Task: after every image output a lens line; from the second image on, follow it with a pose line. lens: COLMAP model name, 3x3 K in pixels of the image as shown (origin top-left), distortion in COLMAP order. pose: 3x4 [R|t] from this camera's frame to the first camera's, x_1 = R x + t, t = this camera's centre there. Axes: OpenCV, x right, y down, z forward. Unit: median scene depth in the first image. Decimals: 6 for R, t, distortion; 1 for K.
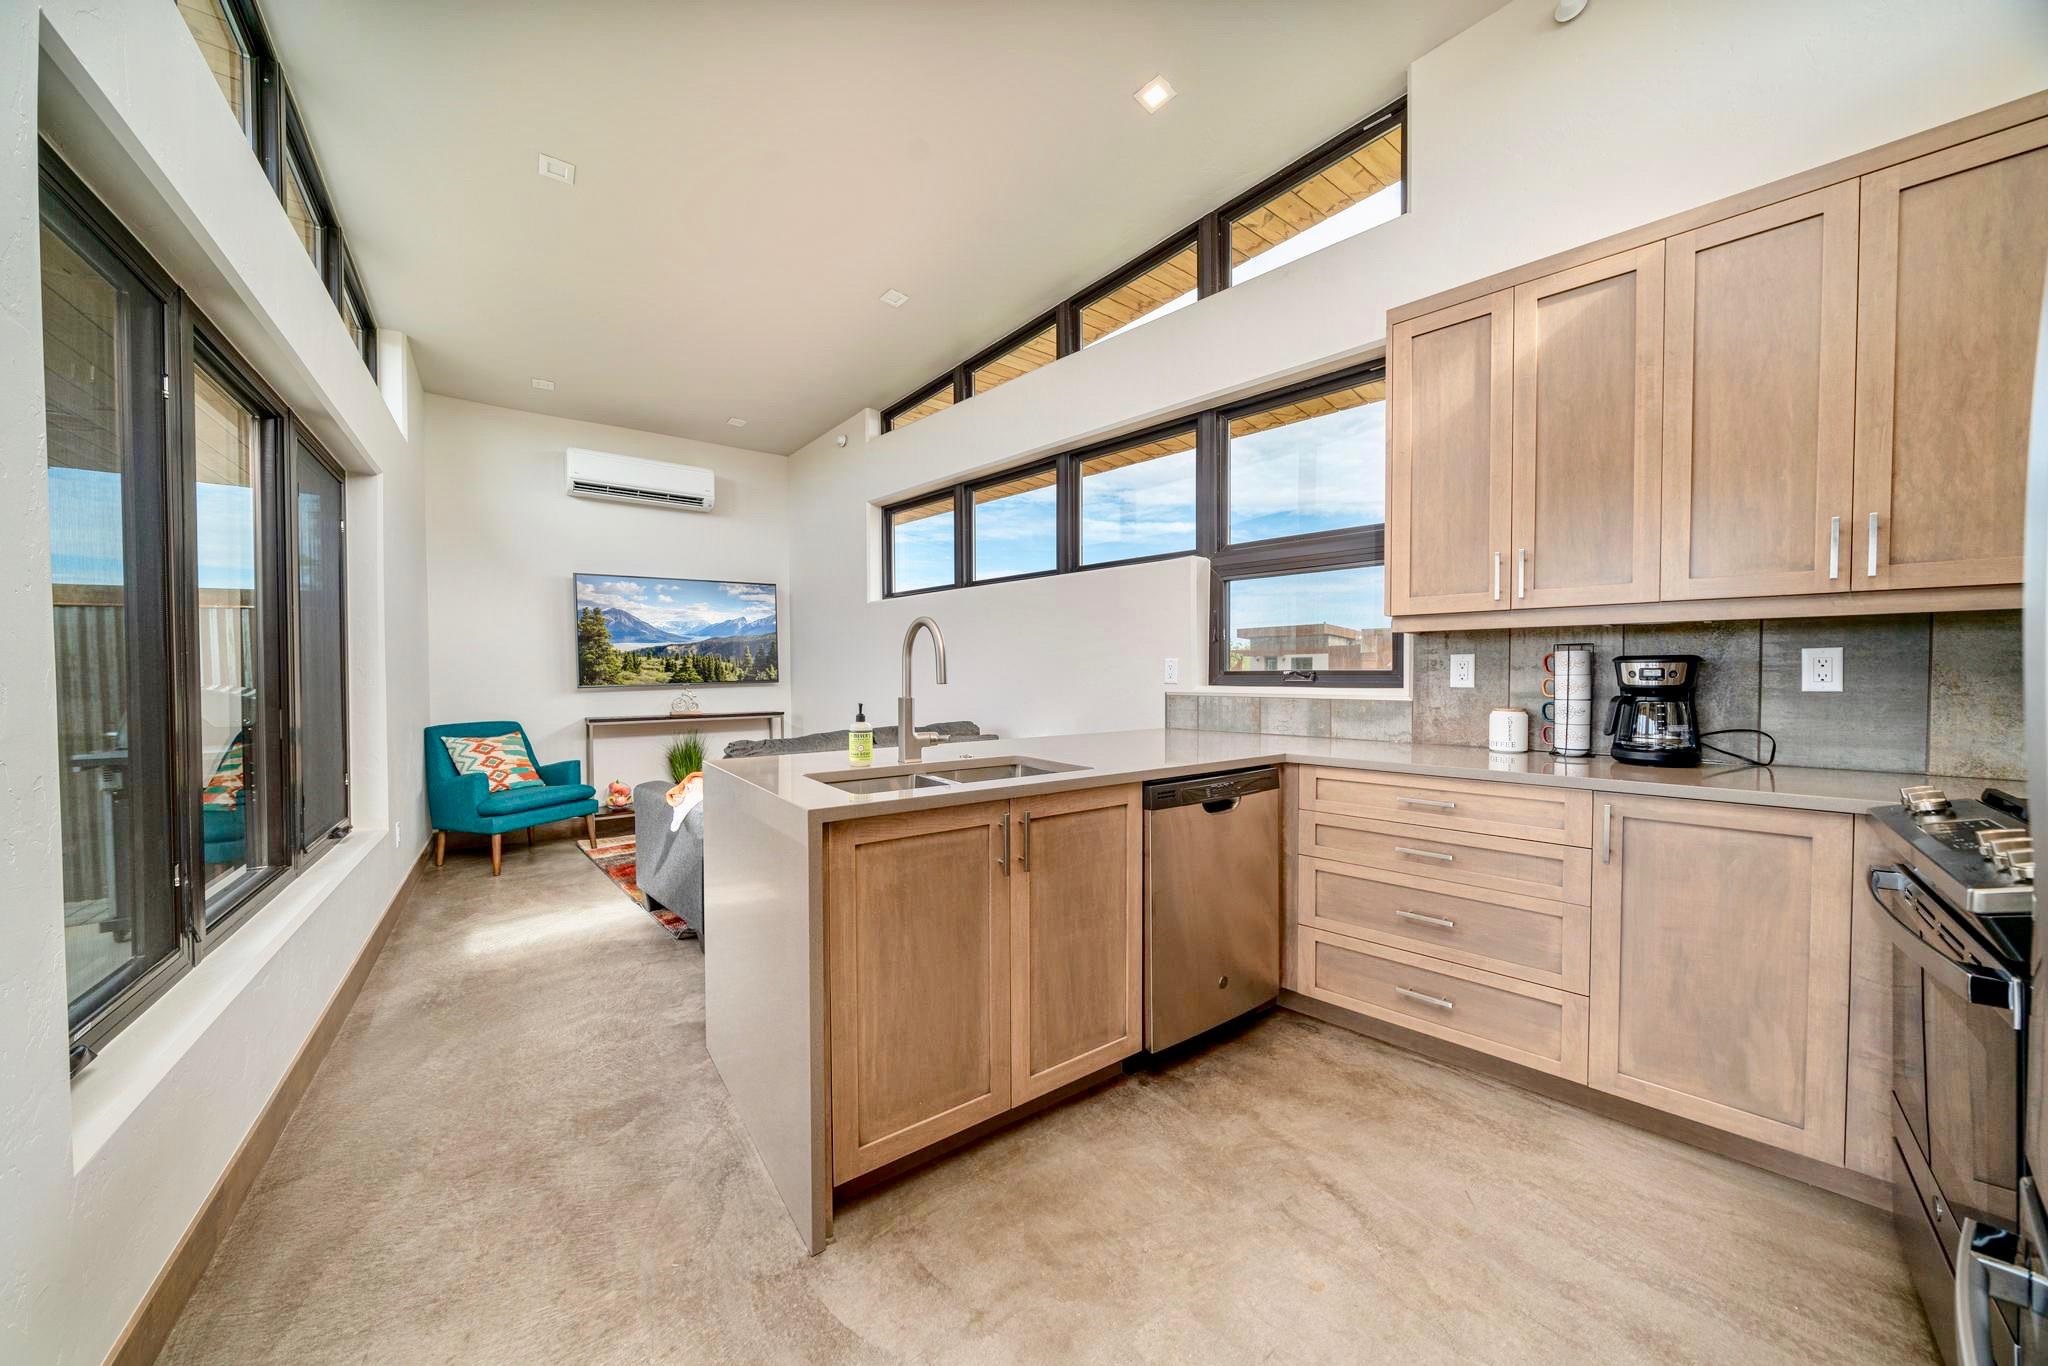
lens RADIAL K [[699.4, 0, 1024.0], [0, 699.4, 683.0], [0, 0, 1]] dist [-0.000137, 0.000084]
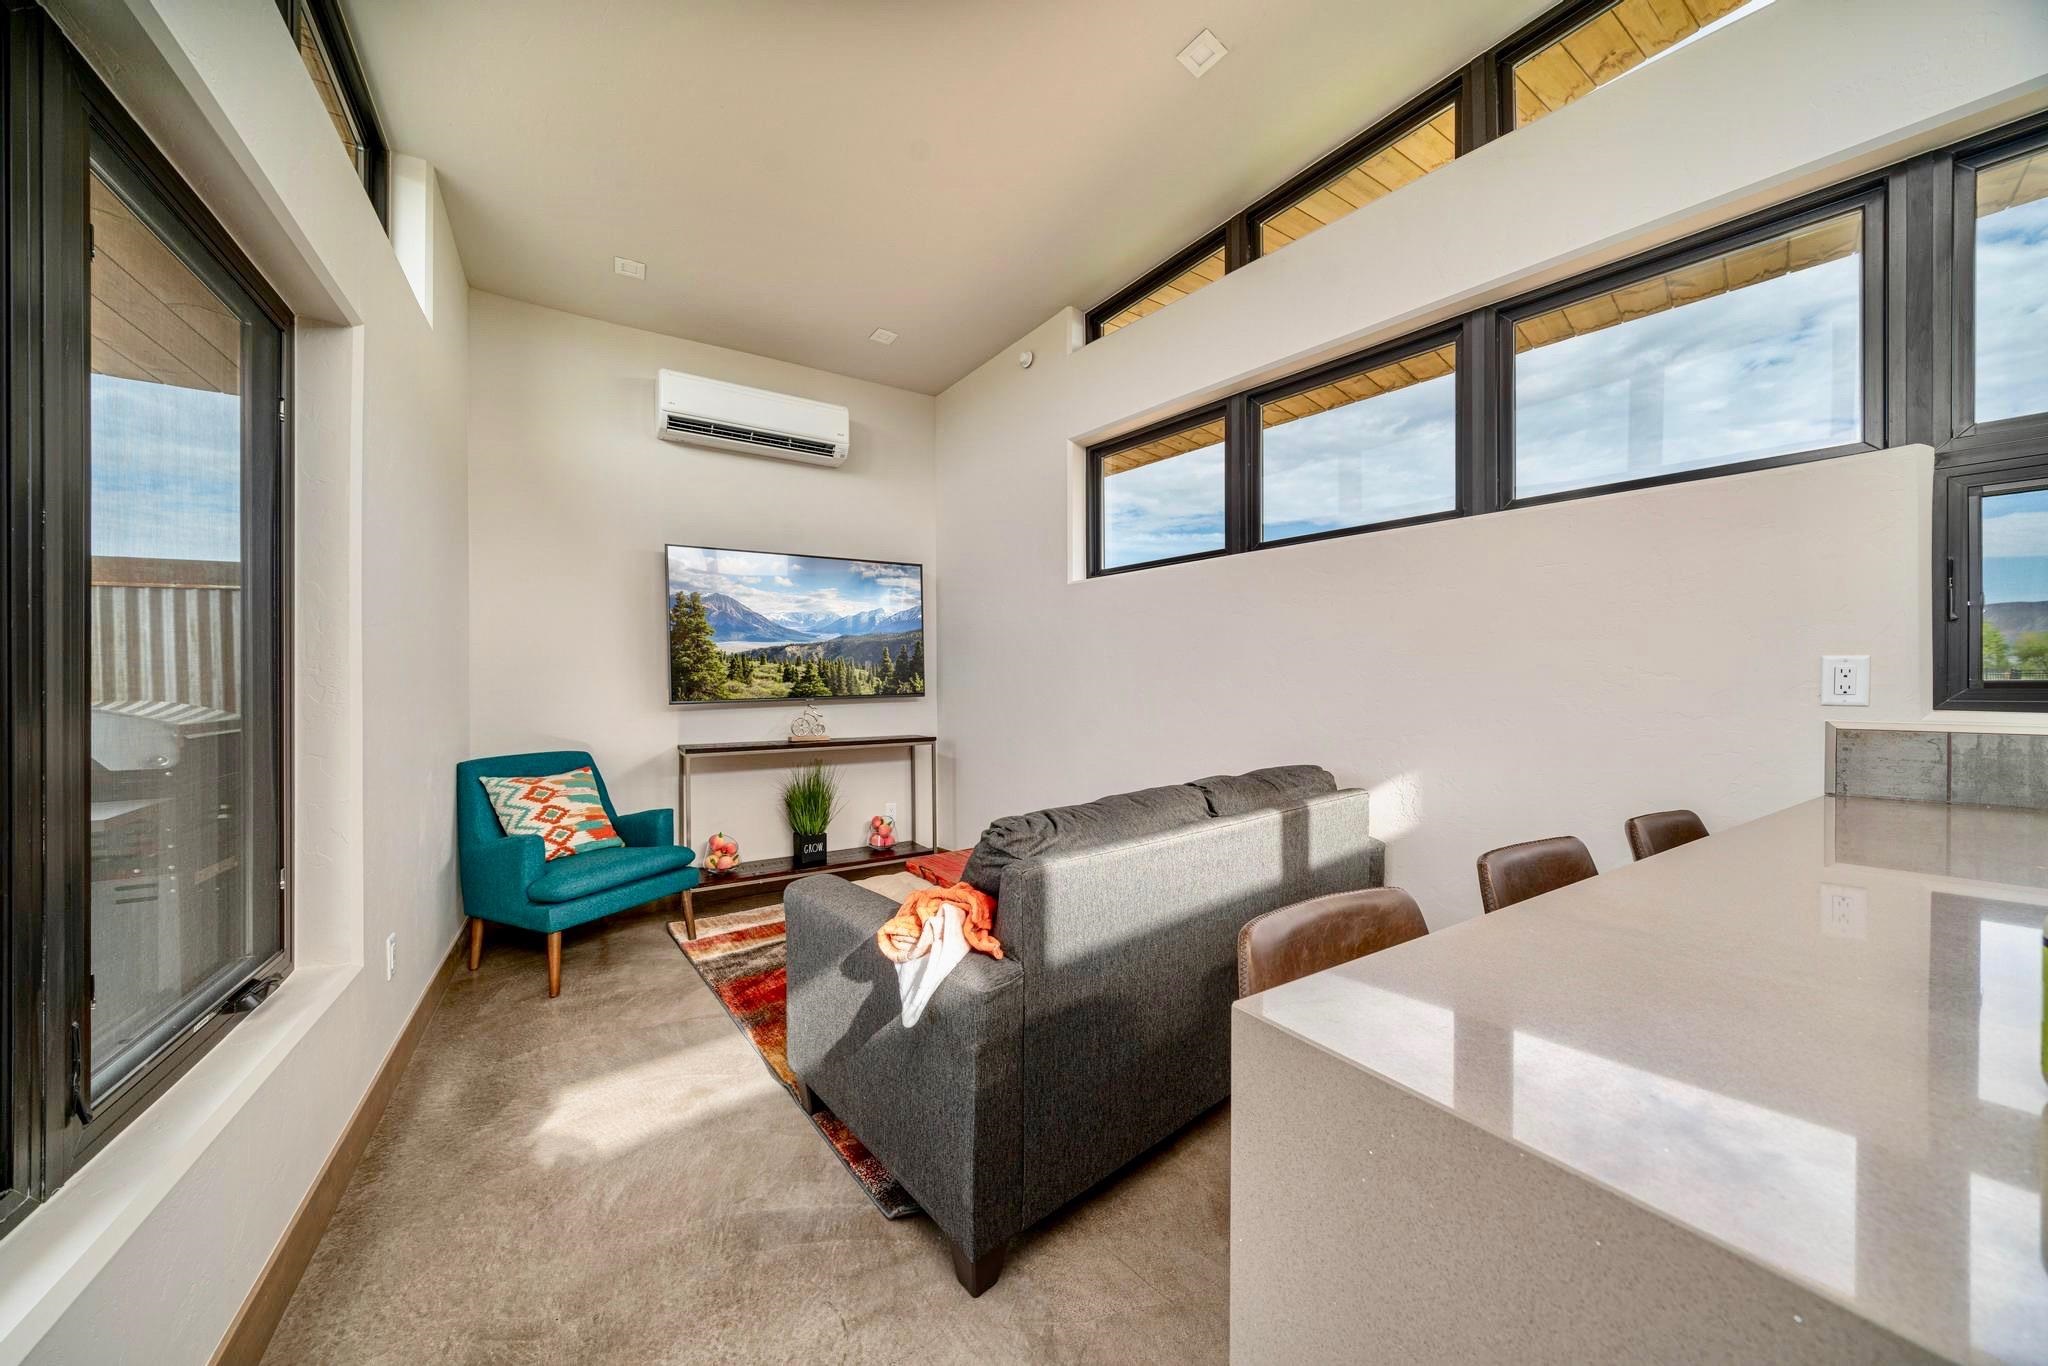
lens RADIAL K [[693.5, 0, 1026.2], [0, 693.5, 688.4], [0, 0, 1]] dist [-0.006380, -0.000111]
pose [[0.997883, 0.002852, -0.064979, -0.242321], [-0.003495, 0.999946, -0.009783, -0.003455], [0.064947, 0.009989, 0.997839, 0.338351]]
